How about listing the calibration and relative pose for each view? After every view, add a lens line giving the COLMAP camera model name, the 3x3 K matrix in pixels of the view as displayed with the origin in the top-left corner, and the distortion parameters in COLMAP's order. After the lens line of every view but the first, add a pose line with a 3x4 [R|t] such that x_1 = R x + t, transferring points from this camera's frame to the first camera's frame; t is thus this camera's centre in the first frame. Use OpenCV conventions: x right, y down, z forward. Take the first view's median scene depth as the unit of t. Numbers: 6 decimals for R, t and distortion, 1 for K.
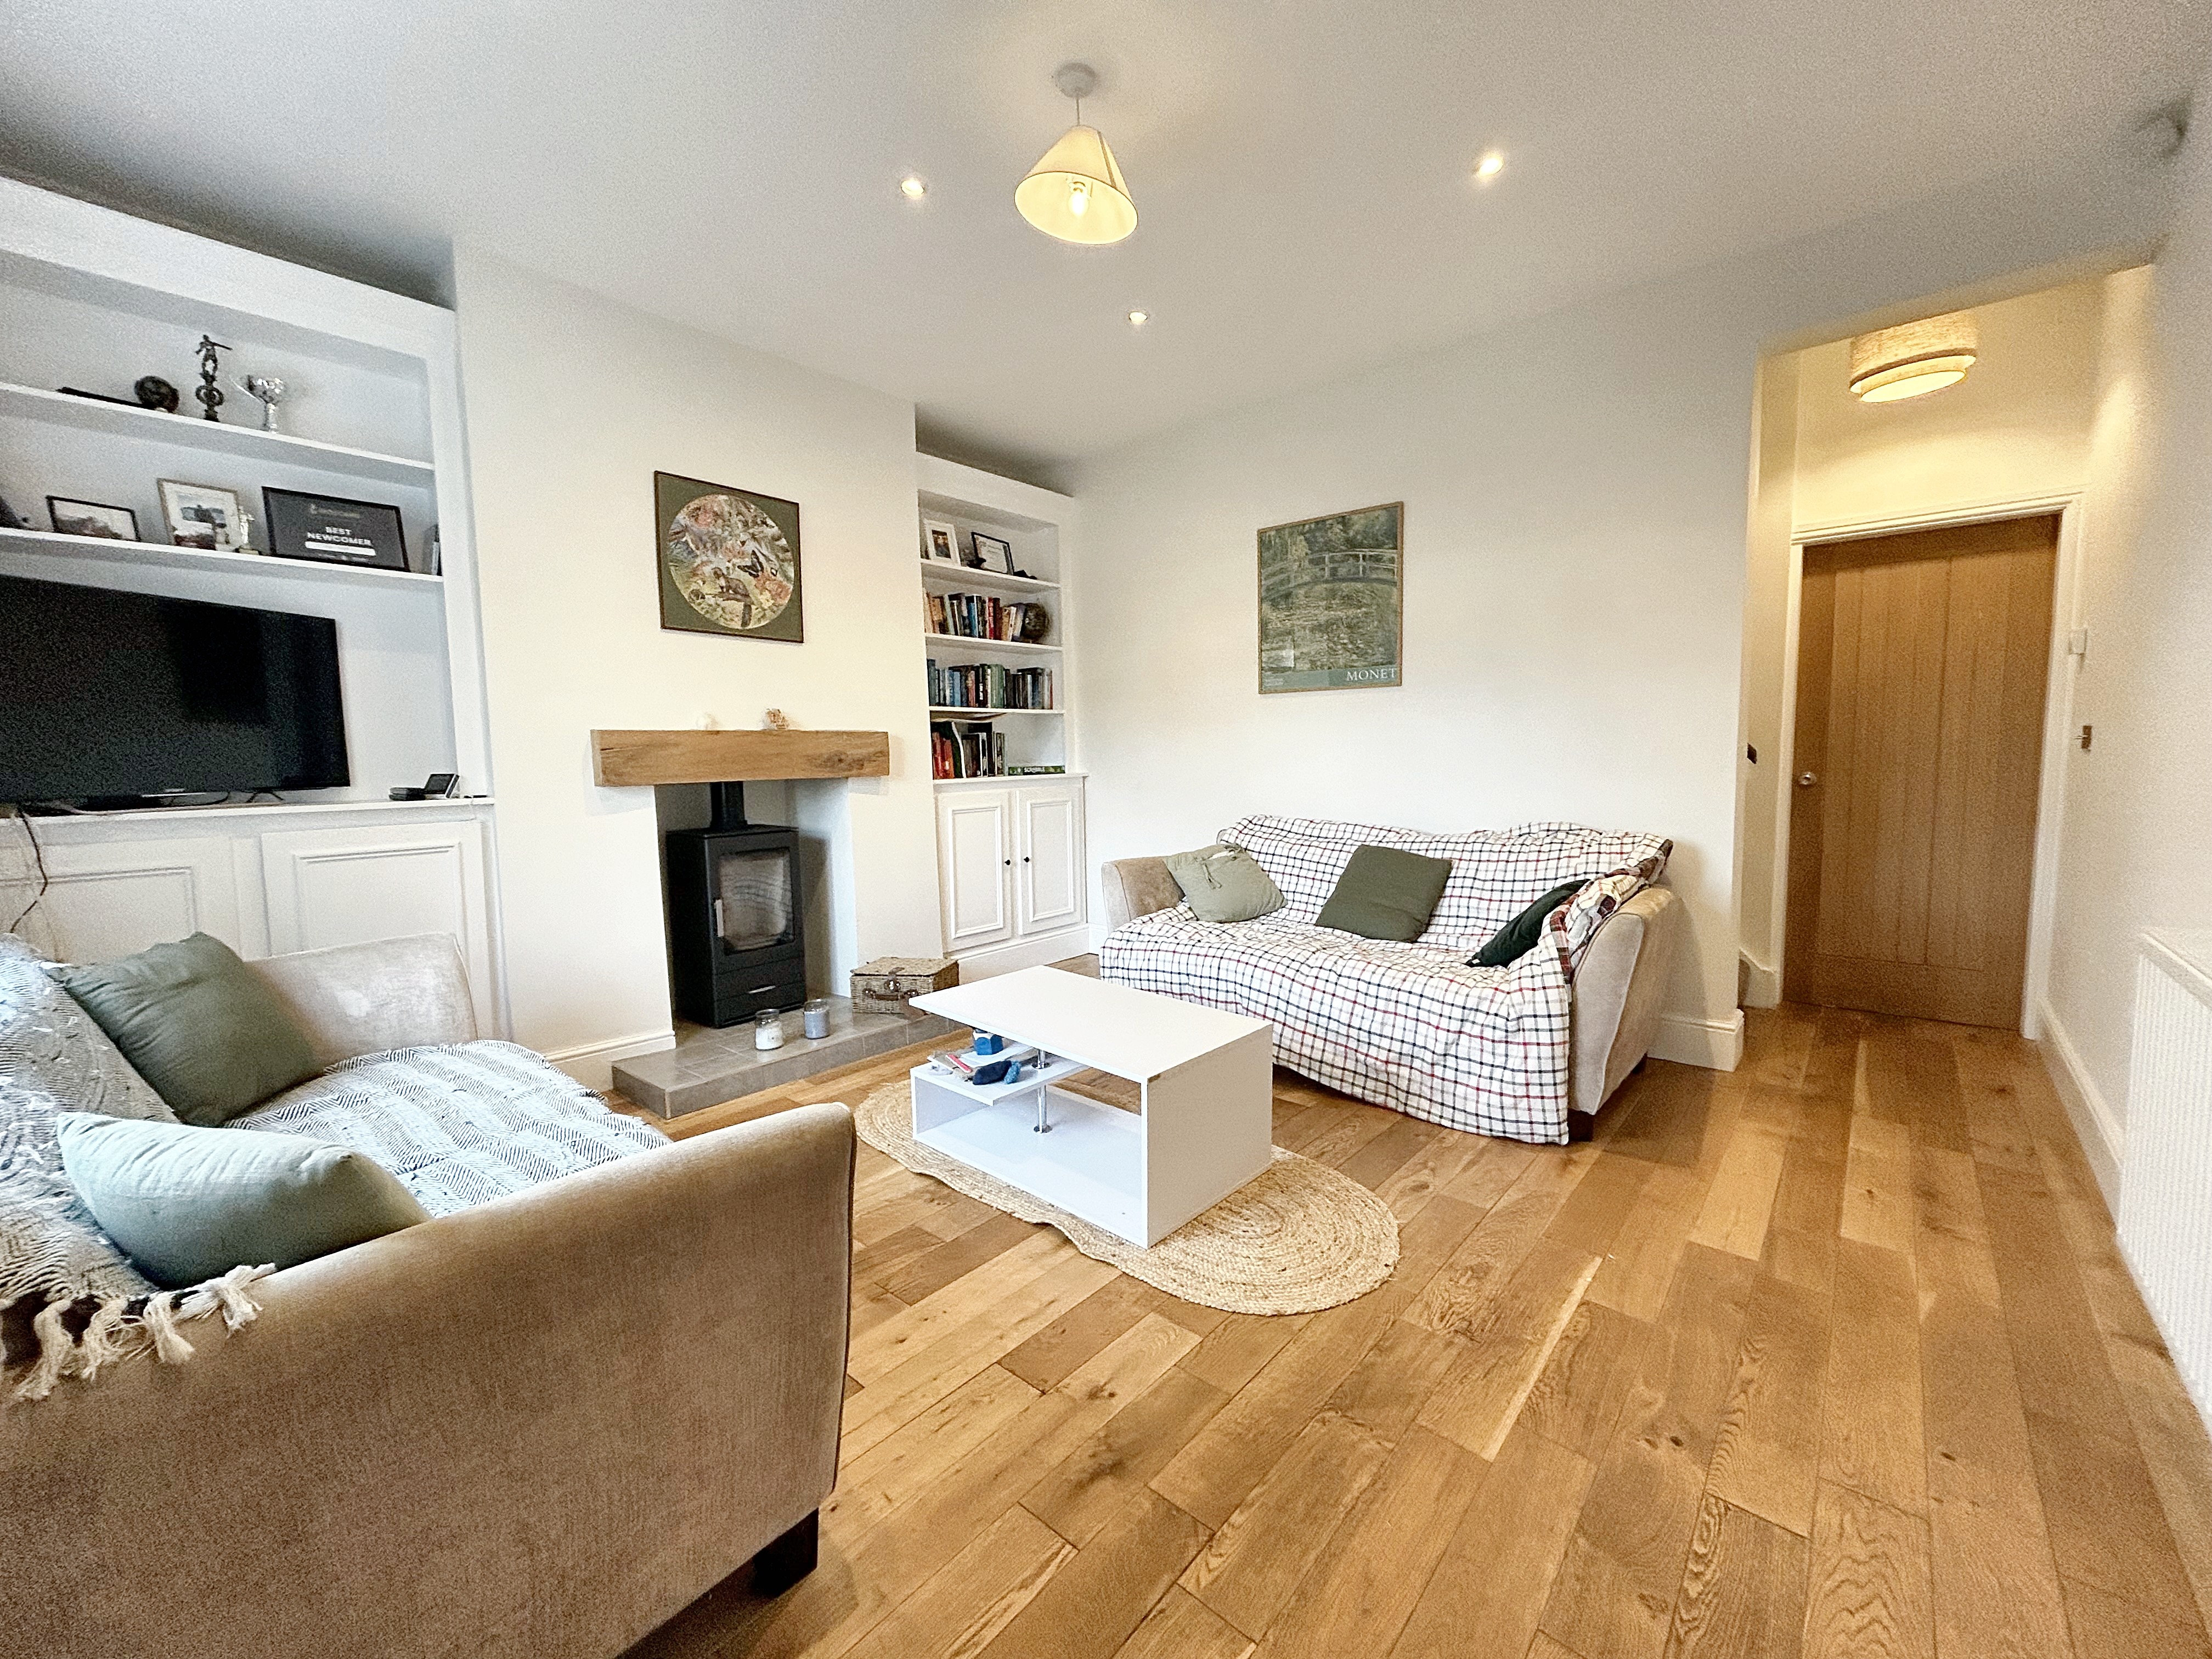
lens RADIAL K [[890.9, 0, 1111.4], [0, 890.9, 827.1], [0, 0, 1]] dist [-0.005497, 0.001680]
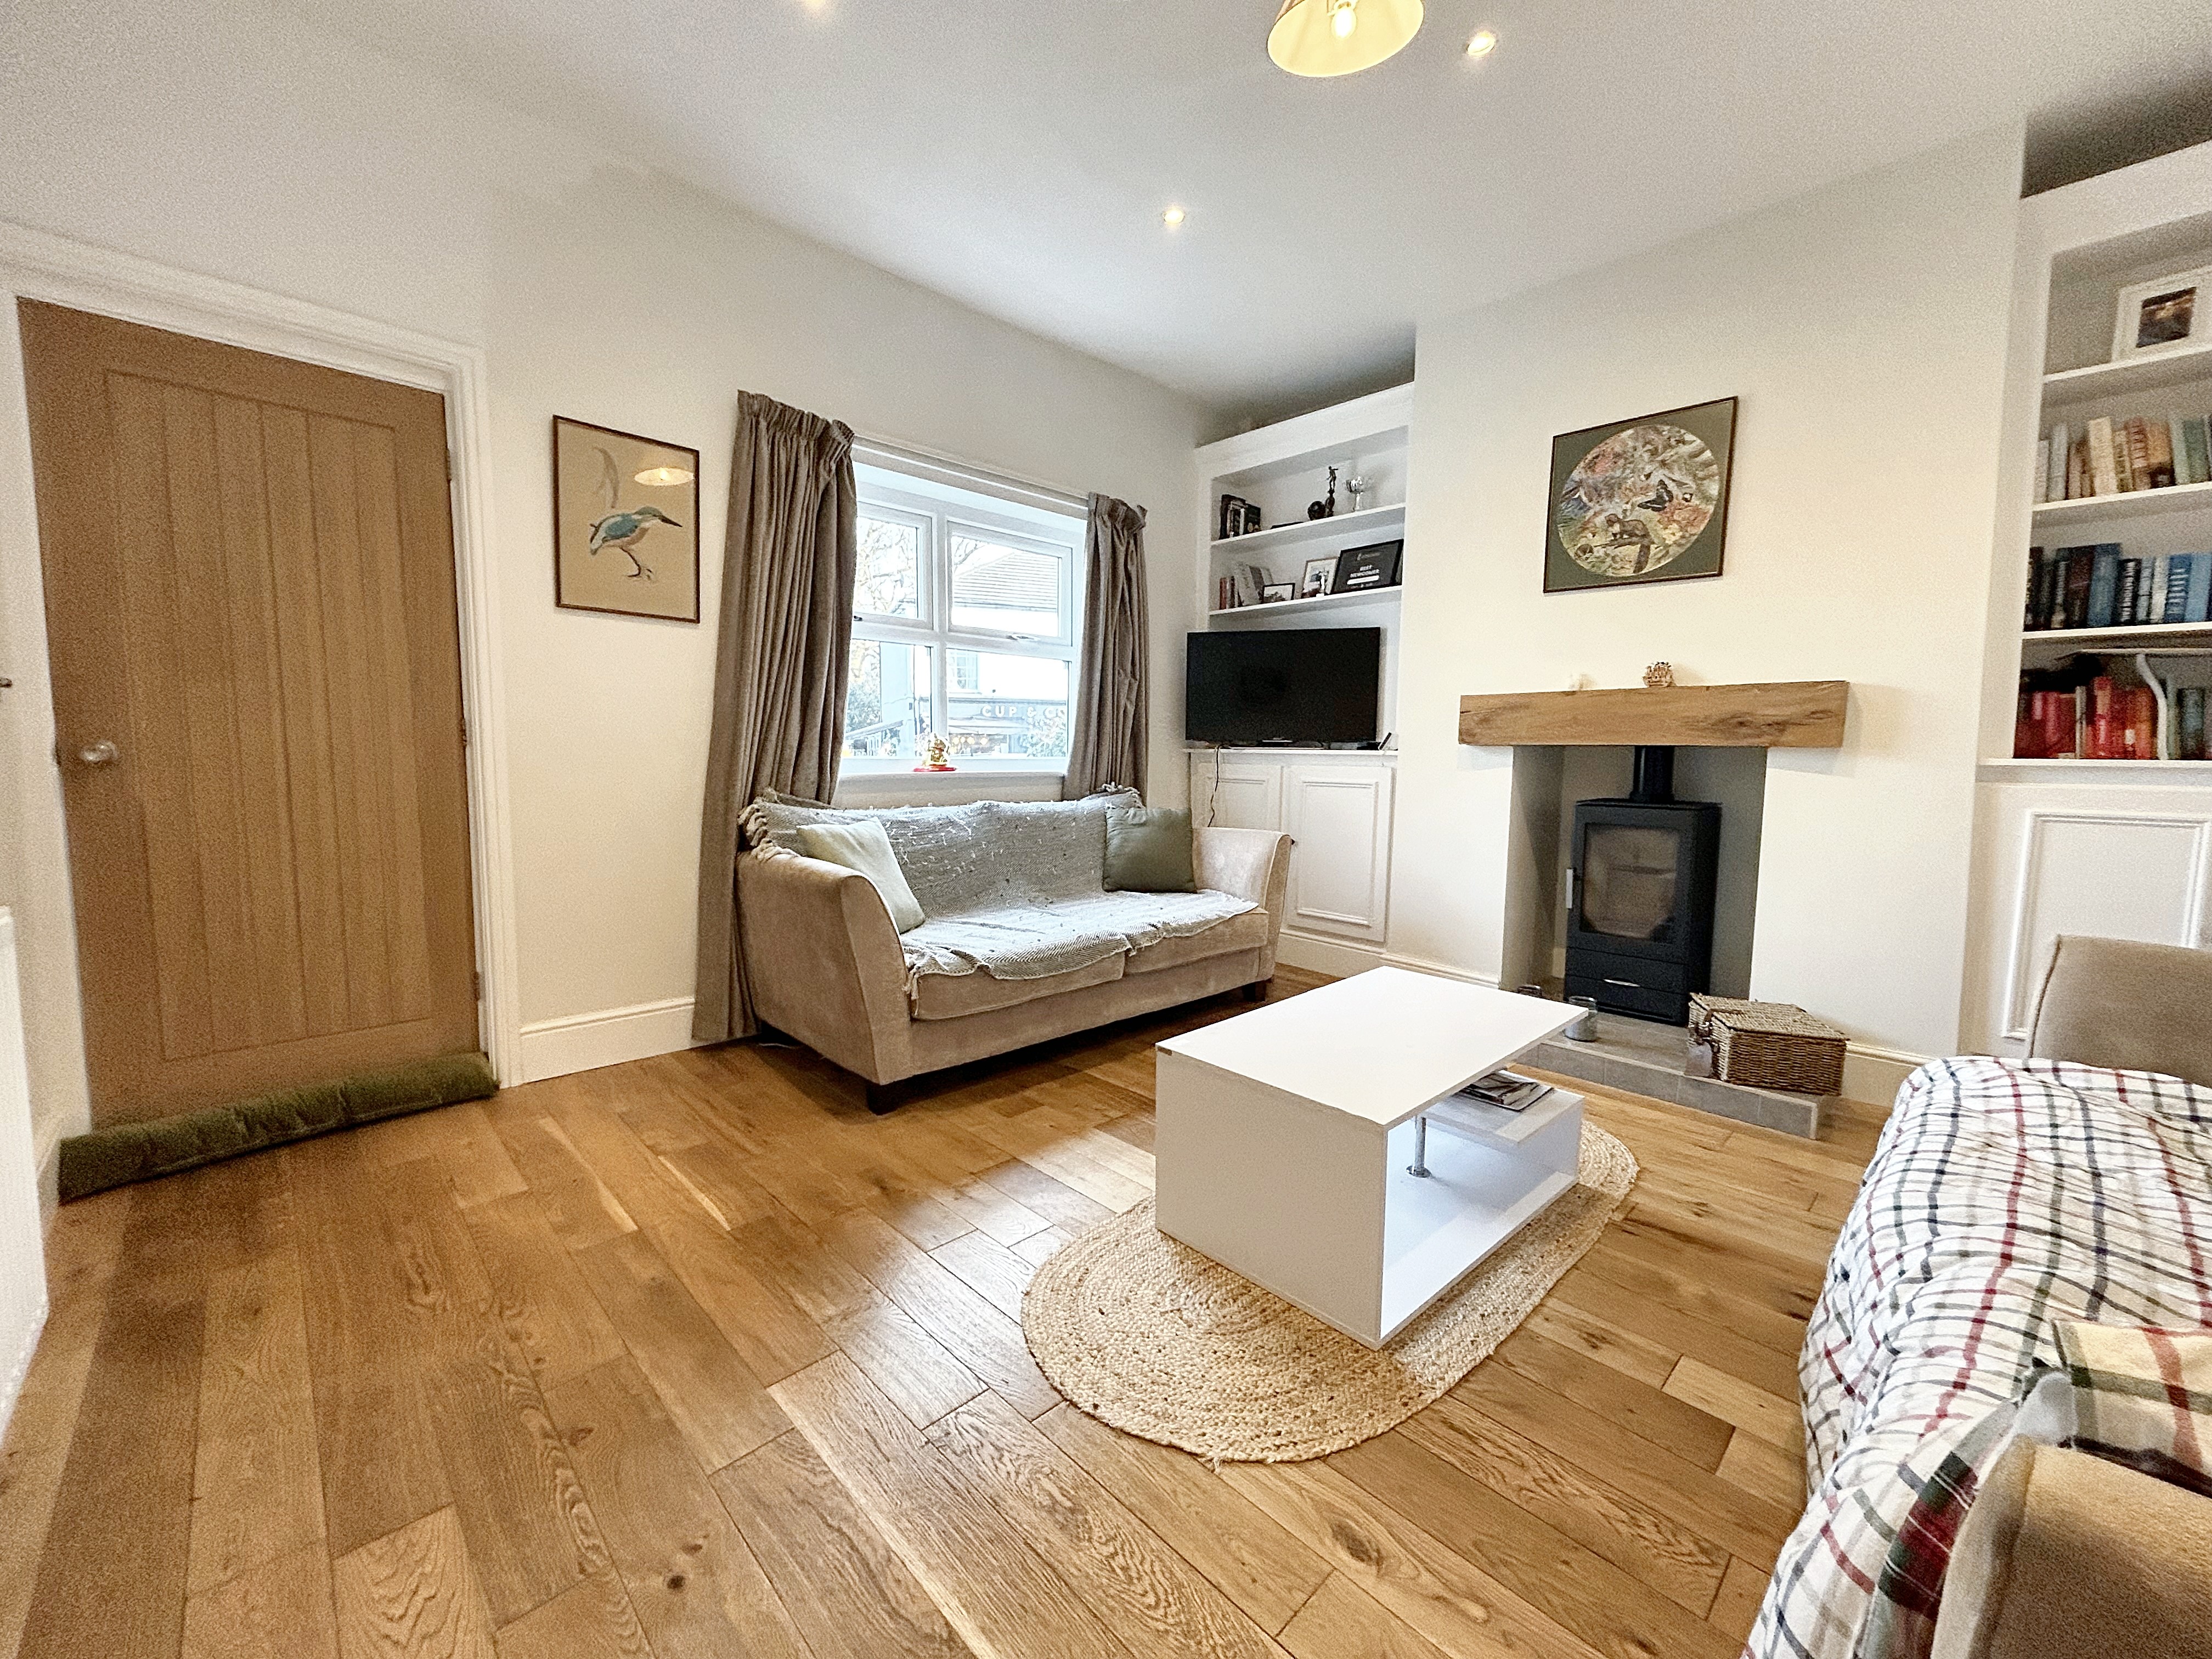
lens RADIAL K [[890.9, 0, 1104.0], [0, 890.9, 822.9], [0, 0, 1]] dist [-0.005497, 0.001680]
pose [[-0.095656, 0.099741, -0.990405, 0.552524], [-0.092574, 0.989764, 0.108617, -0.024954], [0.991100, 0.102075, -0.085443, 0.585243]]
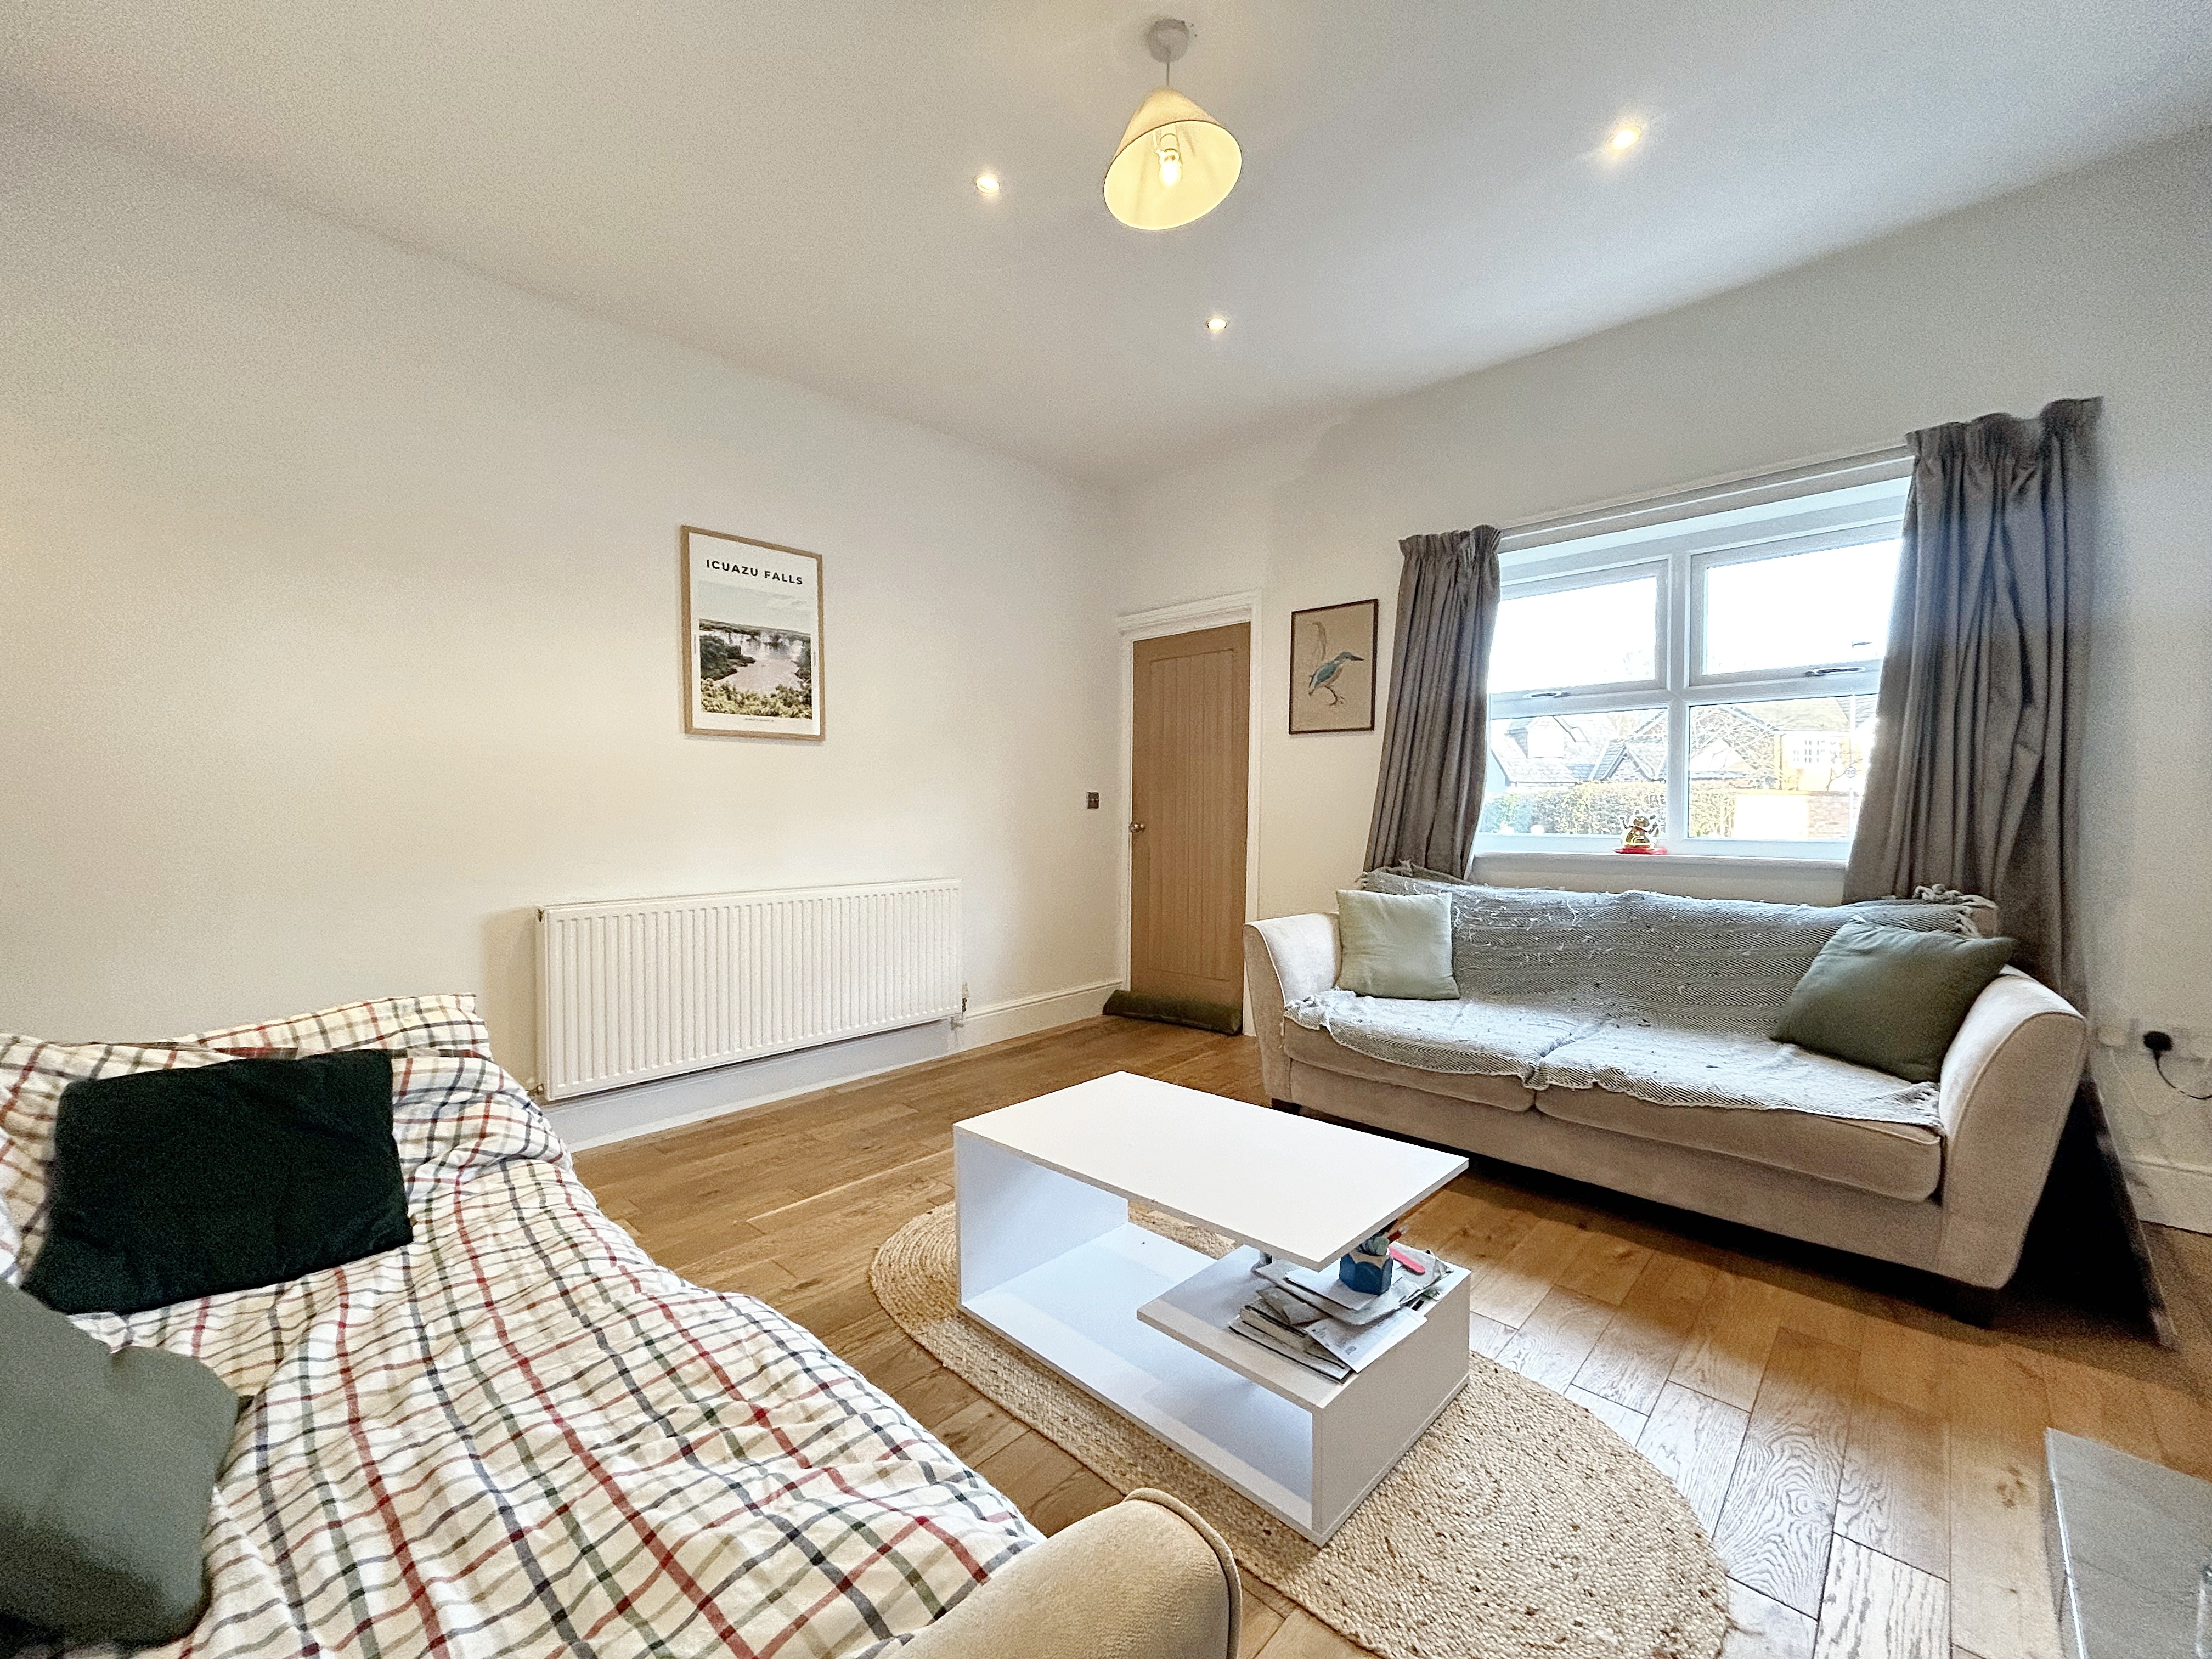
lens RADIAL K [[890.9, 0, 1129.7], [0, 890.9, 827.9], [0, 0, 1]] dist [-0.005497, 0.001680]
pose [[-0.999389, 0.019557, 0.028968, 0.003493], [0.022498, 0.994225, 0.104934, -0.087084], [-0.026748, 0.105521, -0.994057, 1.224843]]
